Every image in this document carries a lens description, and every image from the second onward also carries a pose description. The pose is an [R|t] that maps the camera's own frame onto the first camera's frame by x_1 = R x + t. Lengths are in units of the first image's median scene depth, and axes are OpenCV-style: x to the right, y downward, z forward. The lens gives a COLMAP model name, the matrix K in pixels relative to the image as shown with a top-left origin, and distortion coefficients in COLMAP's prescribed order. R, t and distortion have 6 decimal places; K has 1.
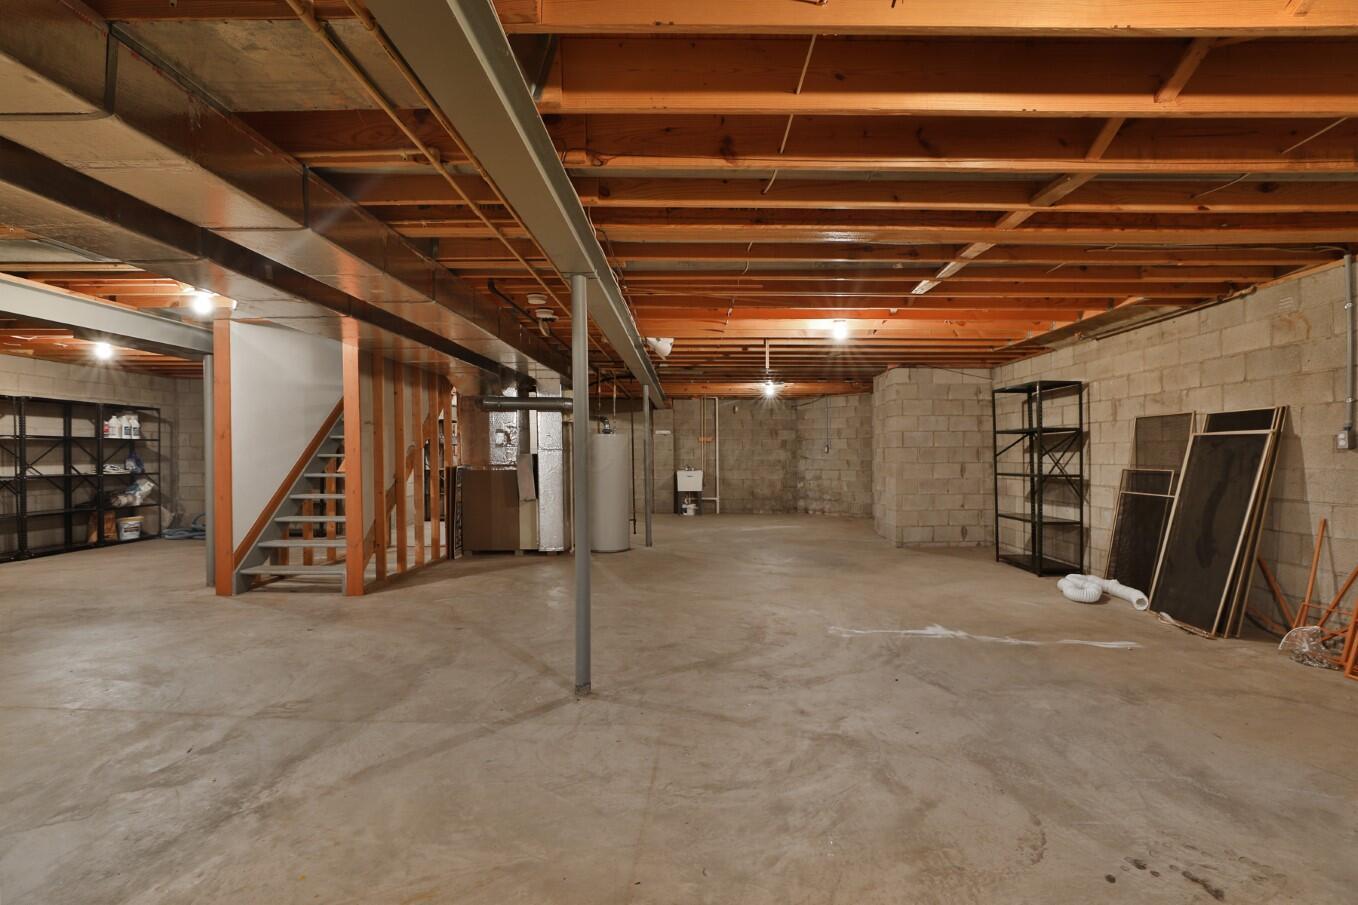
lens RADIAL K [[627.0, 0, 677.0], [0, 627.0, 455.1], [0, 0, 1]] dist [-0.024686, 0.000422]
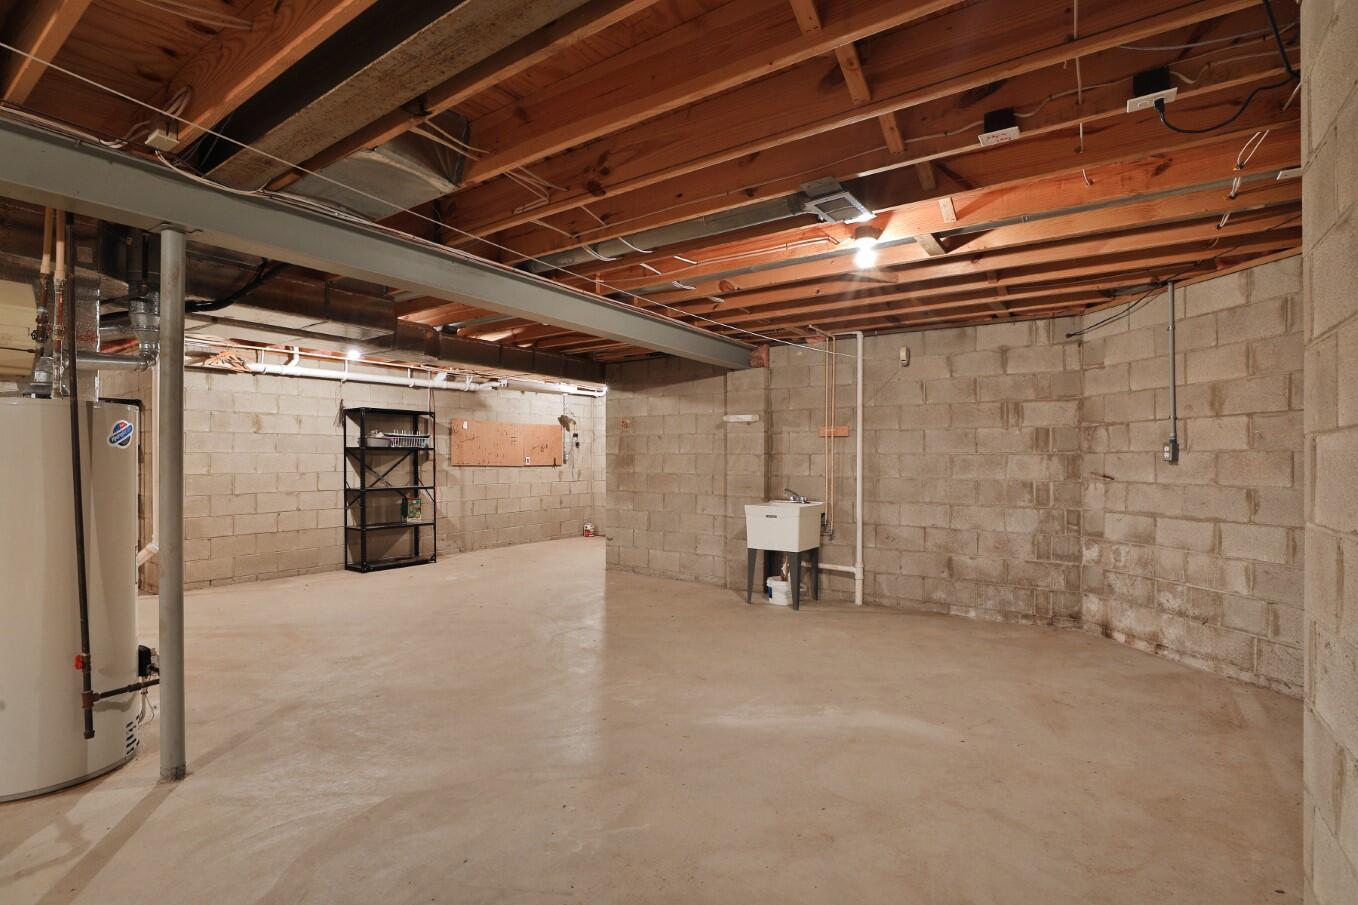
lens RADIAL K [[647.6, 0, 677.6], [0, 647.6, 465.2], [0, 0, 1]] dist [-0.000963, -0.000179]
pose [[0.828051, 0.005238, -0.560628, 0.216366], [-0.002129, 0.999979, 0.006198, -0.004052], [0.560648, -0.003939, 0.828045, 0.588124]]
